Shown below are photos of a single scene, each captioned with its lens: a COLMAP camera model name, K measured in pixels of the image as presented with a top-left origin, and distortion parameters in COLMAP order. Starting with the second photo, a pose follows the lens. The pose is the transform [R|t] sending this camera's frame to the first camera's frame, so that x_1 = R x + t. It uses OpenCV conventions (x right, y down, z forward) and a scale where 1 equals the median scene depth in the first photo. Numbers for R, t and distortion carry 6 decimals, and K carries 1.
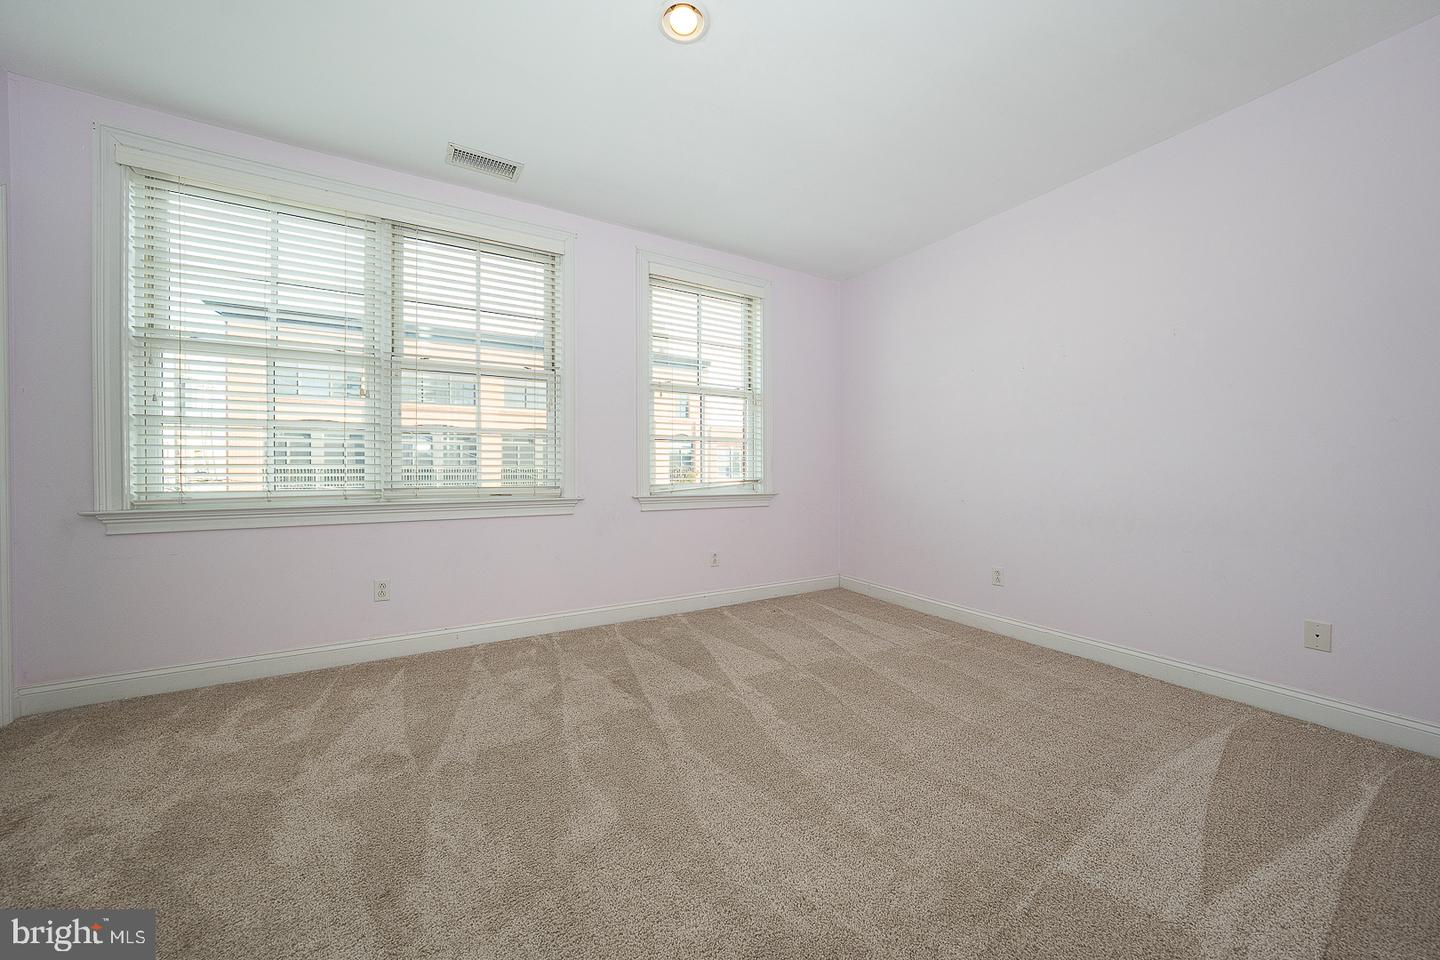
lens RADIAL K [[494.2, 0, 721.0], [0, 494.2, 476.1], [0, 0, 1]] dist [-0.028189, 0.006244]
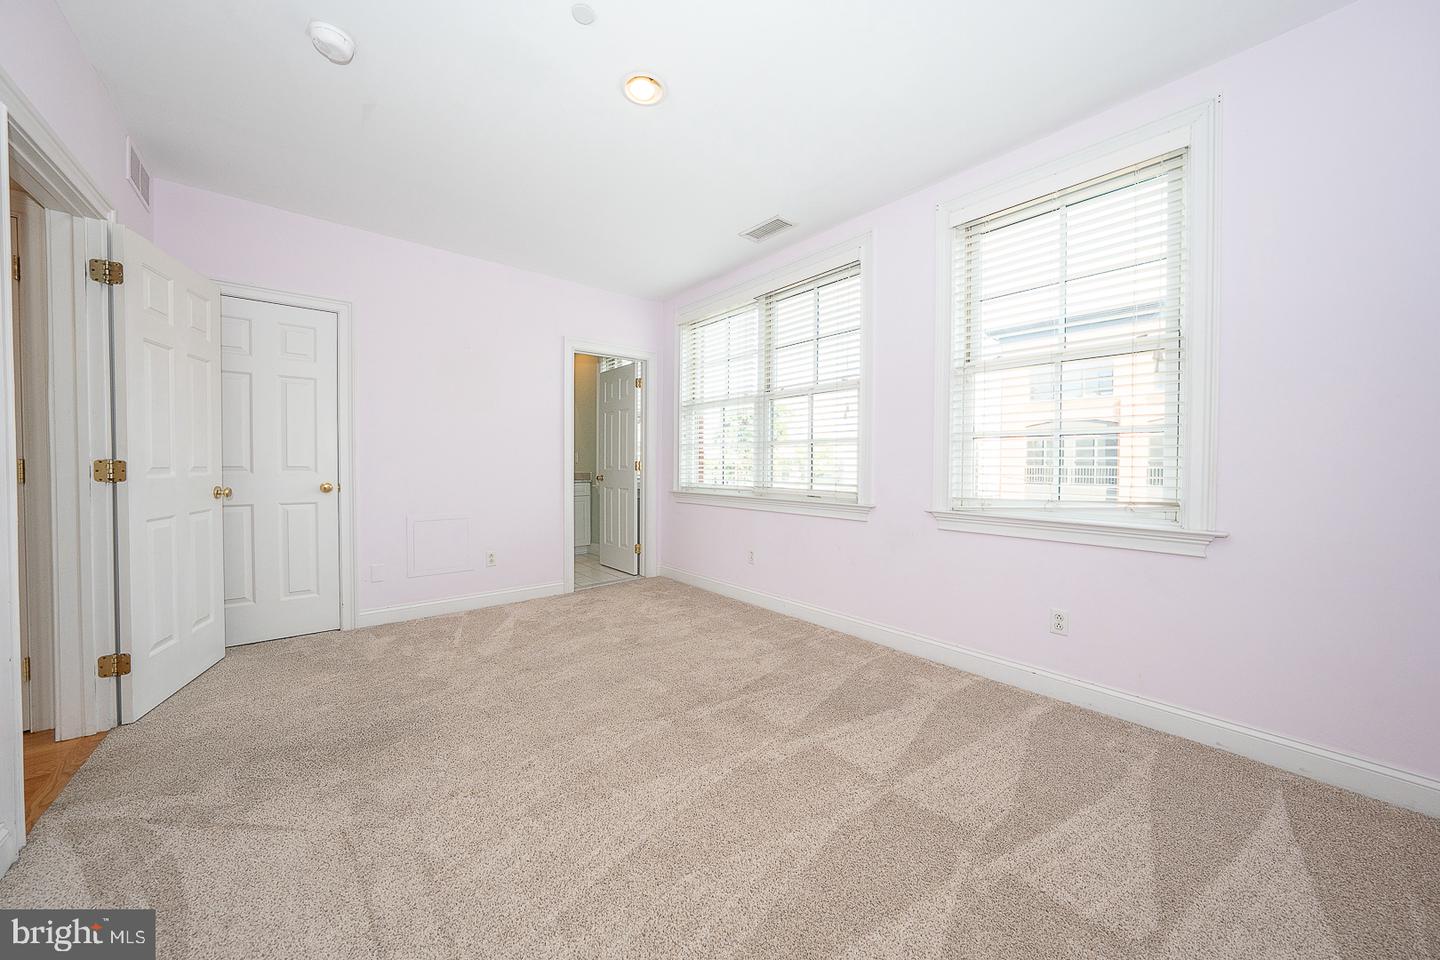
lens RADIAL K [[494.2, 0, 721.0], [0, 494.2, 476.1], [0, 0, 1]] dist [-0.028189, 0.006244]
pose [[0.177861, 0.027825, -0.983662, 0.692242], [-0.016052, 0.999549, 0.025372, -0.037970], [0.983925, 0.011277, 0.178227, 0.615823]]
